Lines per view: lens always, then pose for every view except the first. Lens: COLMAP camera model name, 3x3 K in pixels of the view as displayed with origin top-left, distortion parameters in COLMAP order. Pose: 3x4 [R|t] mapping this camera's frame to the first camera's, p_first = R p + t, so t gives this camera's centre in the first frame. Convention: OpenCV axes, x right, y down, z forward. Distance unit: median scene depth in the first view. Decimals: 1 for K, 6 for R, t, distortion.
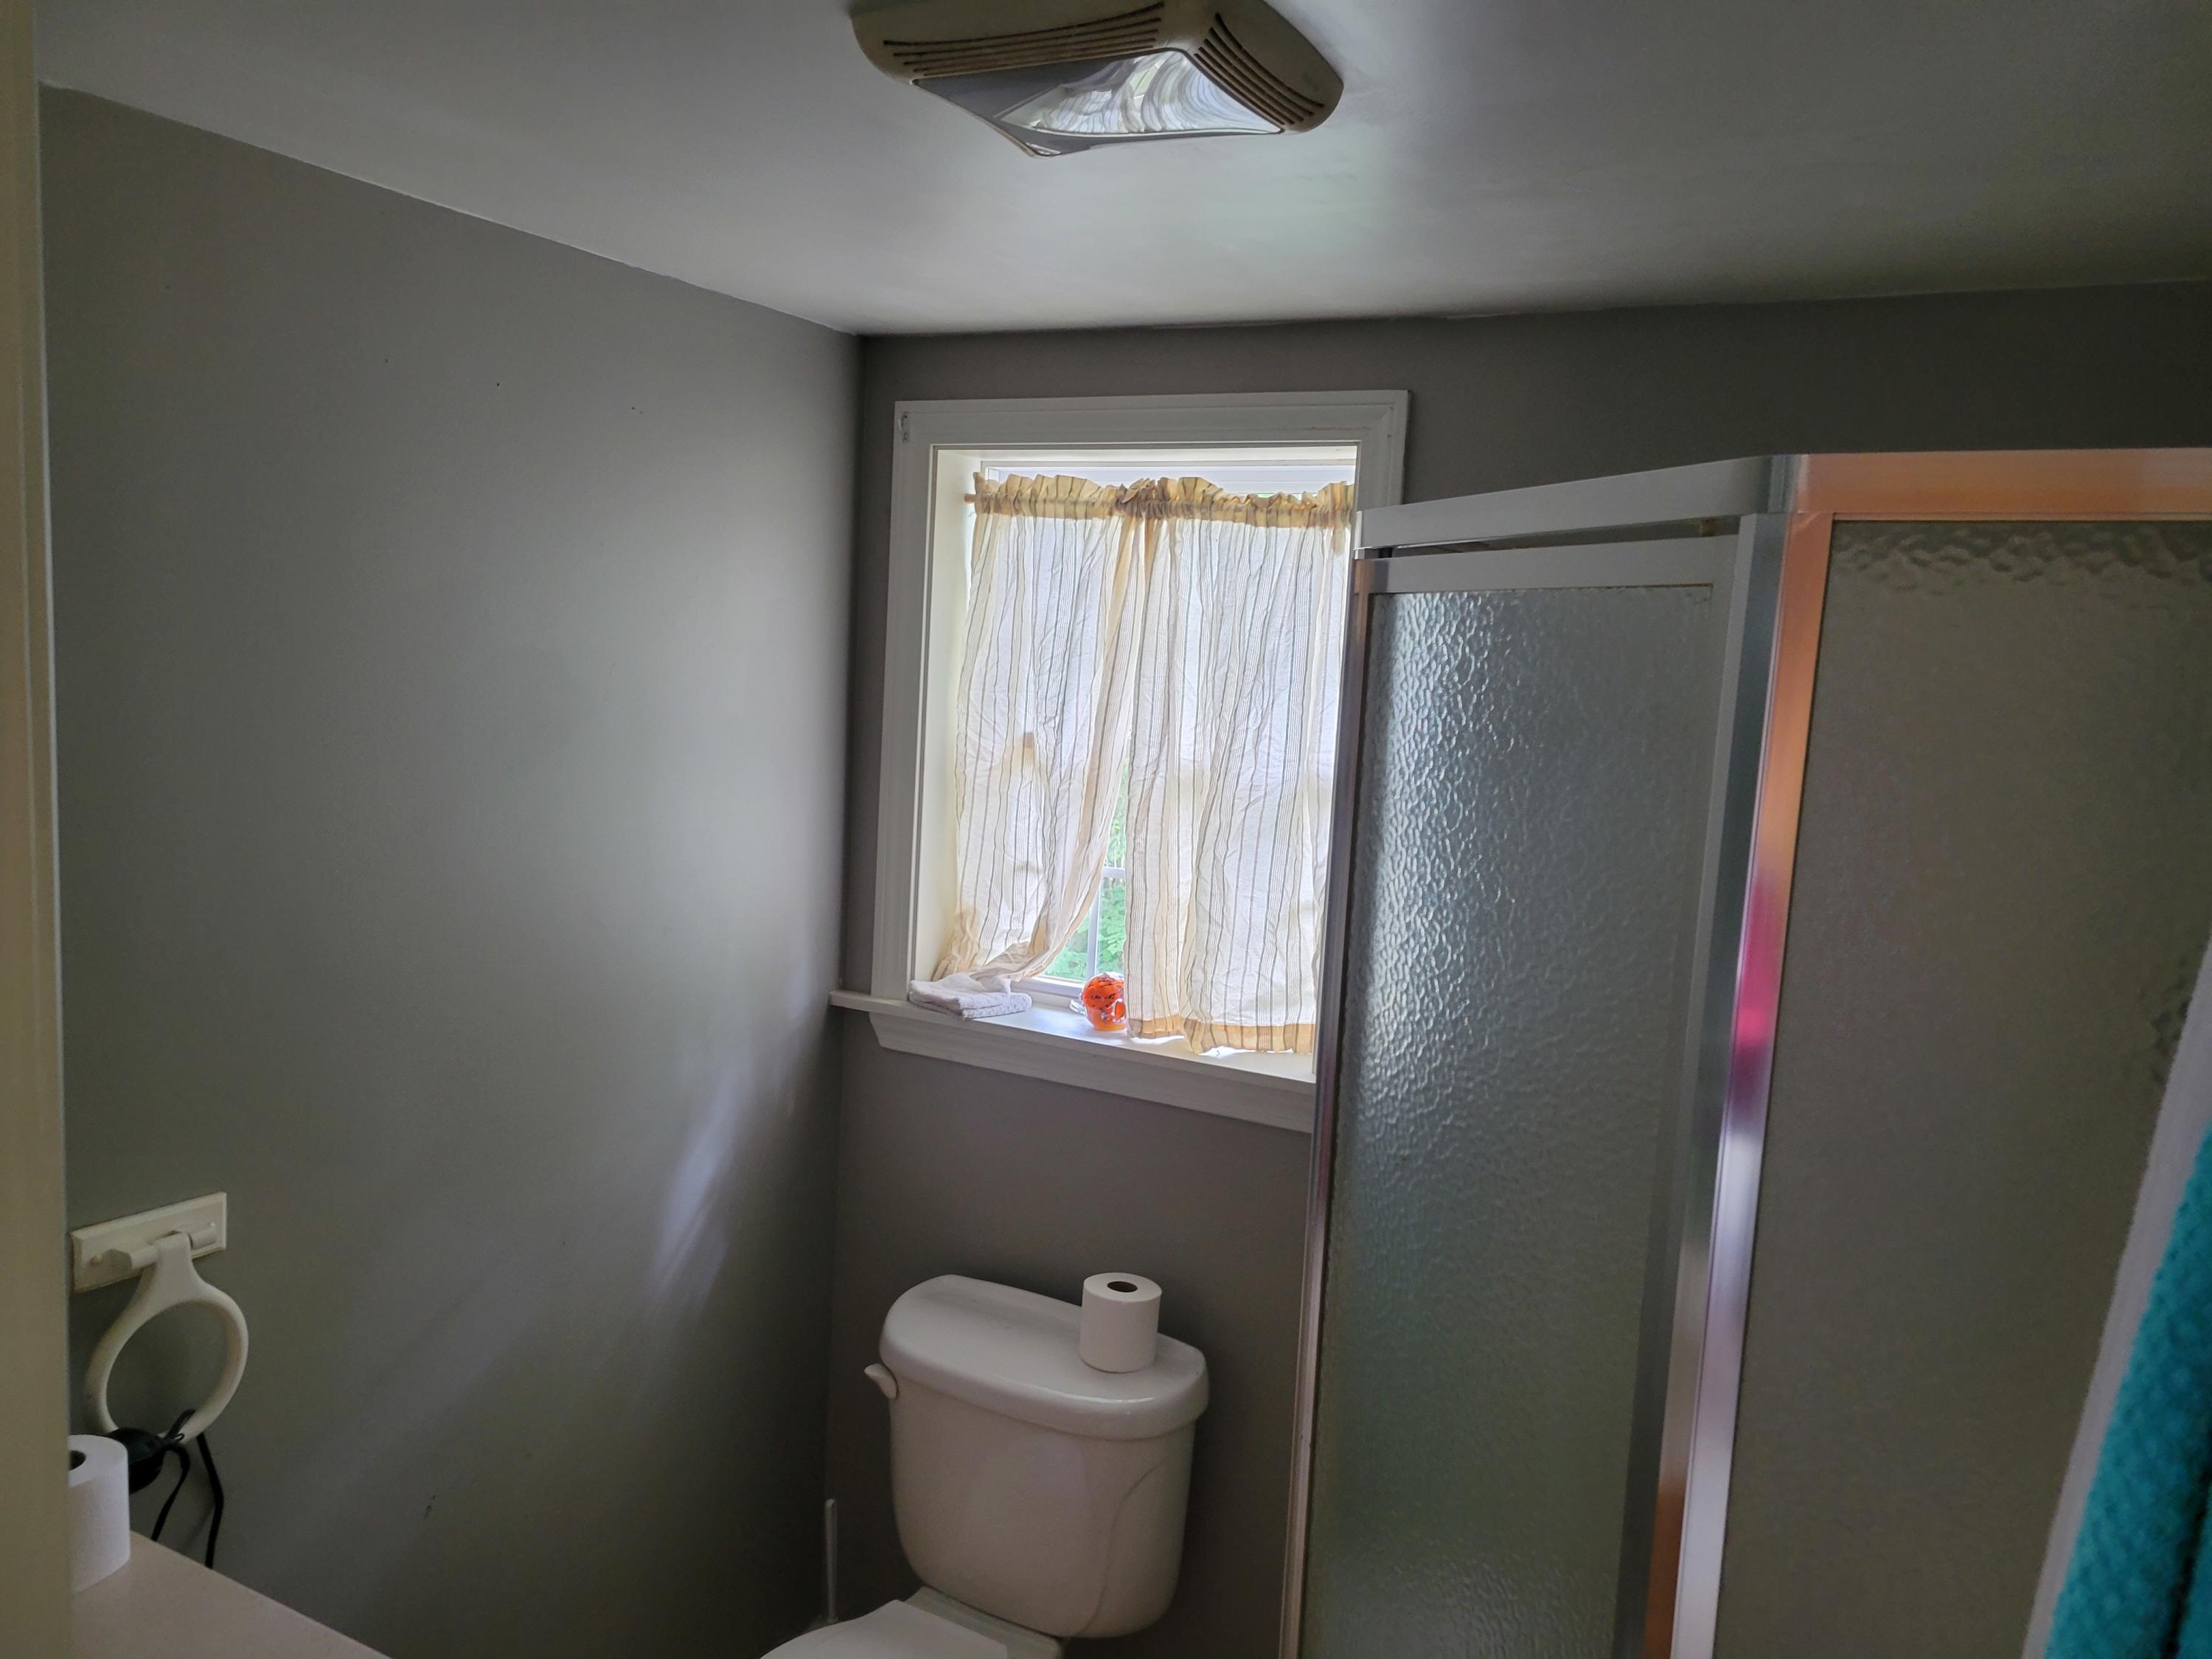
lens RADIAL K [[1670.6, 0, 1106.0], [0, 1670.6, 829.5], [0, 0, 1]] dist [0.056711, -0.035327]
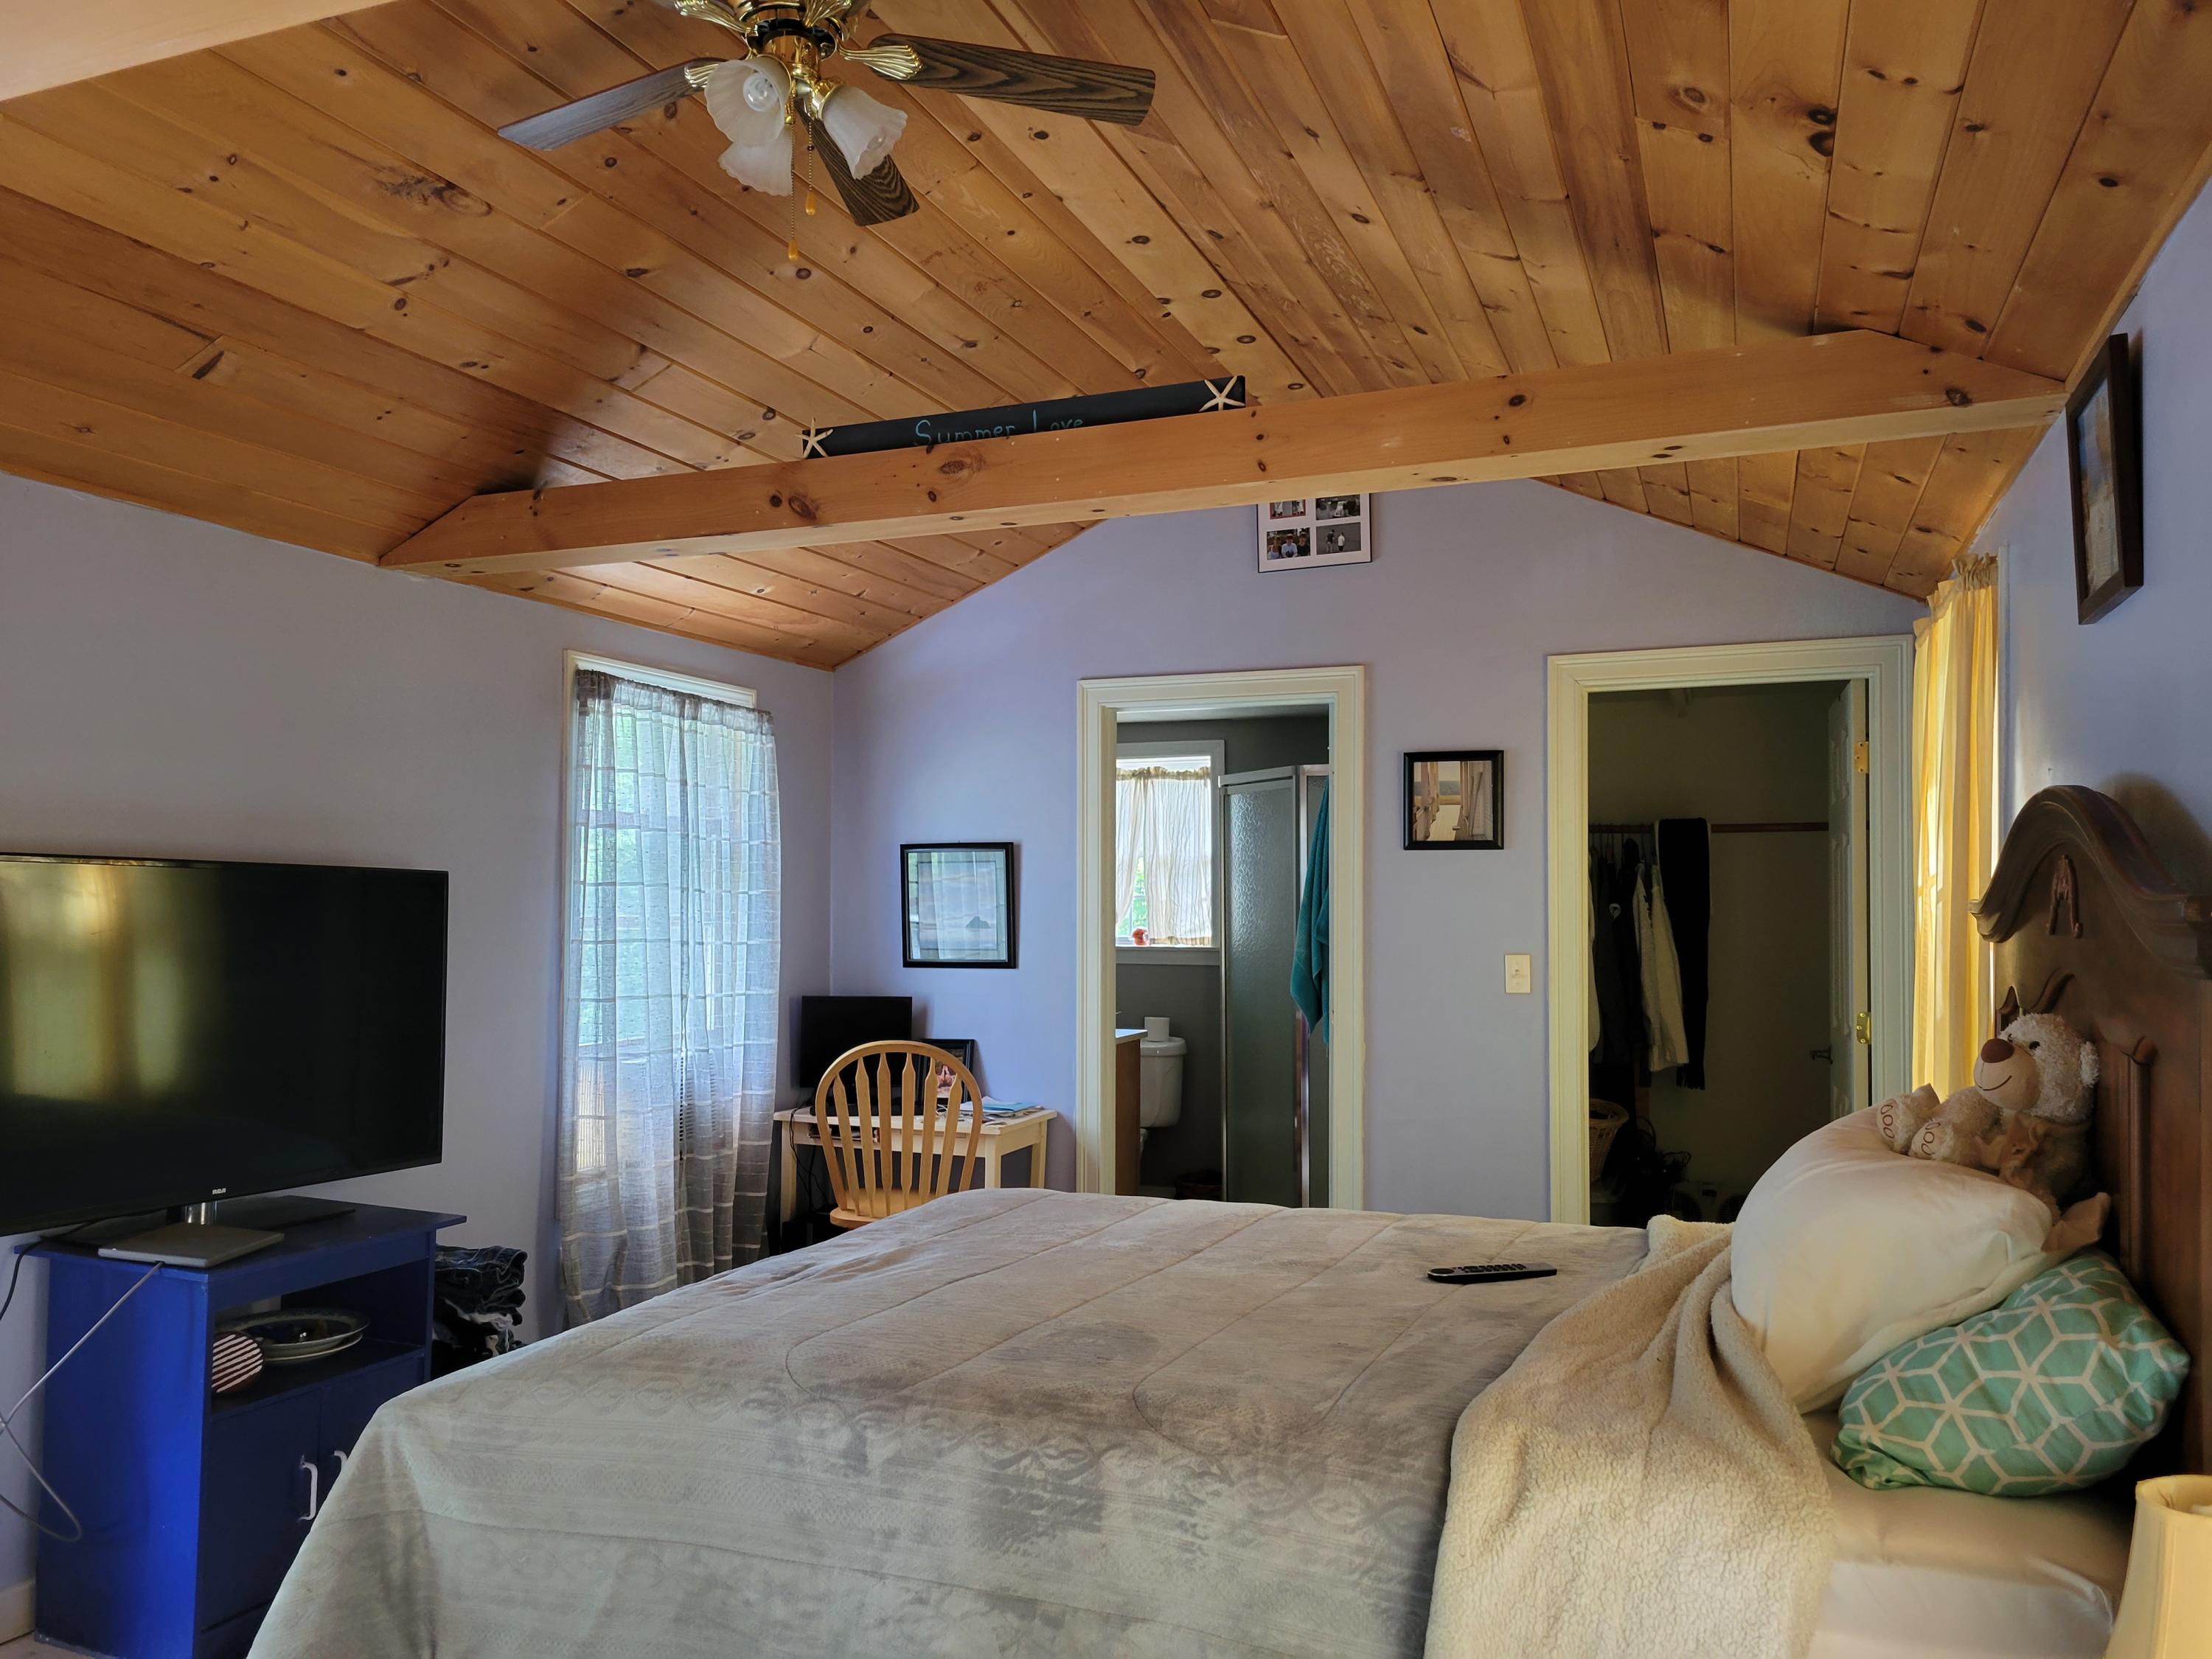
lens RADIAL K [[1670.6, 0, 1106.0], [0, 1670.6, 829.5], [0, 0, 1]] dist [0.056711, -0.035327]
pose [[0.990789, -0.044711, 0.127818, -0.460758], [0.063379, 0.987261, -0.145940, 0.366188], [-0.119665, 0.152697, 0.981002, -2.089462]]
